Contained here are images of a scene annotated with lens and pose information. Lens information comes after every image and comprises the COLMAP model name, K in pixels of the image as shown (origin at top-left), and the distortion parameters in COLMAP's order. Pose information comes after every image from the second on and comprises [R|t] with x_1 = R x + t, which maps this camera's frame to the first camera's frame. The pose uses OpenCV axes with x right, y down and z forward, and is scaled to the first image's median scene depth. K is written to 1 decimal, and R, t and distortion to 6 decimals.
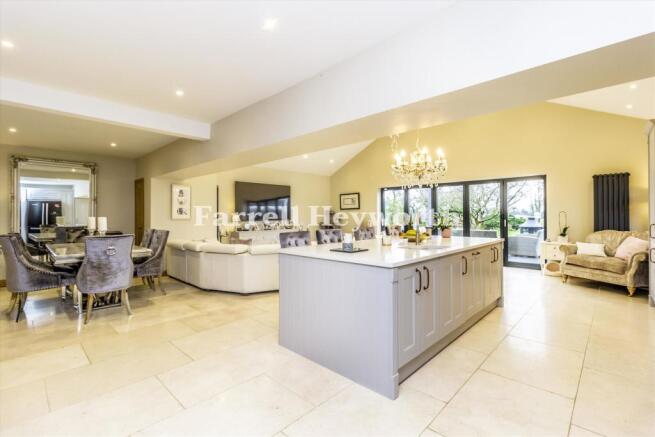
lens RADIAL K [[300.6, 0, 327.5], [0, 300.6, 218.5], [0, 0, 1]] dist [-0.001149, -0.000389]
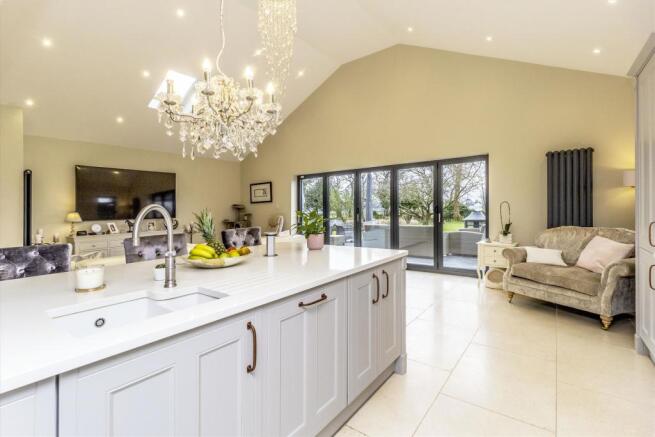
lens RADIAL K [[296.5, 0, 327.5], [0, 296.5, 218.5], [0, 0, 1]] dist [0.035897, 0.000183]
pose [[0.993357, -0.018904, 0.113510, 0.264722], [0.016462, 0.999613, 0.022420, -0.005854], [-0.113890, -0.020403, 0.993284, 0.322812]]
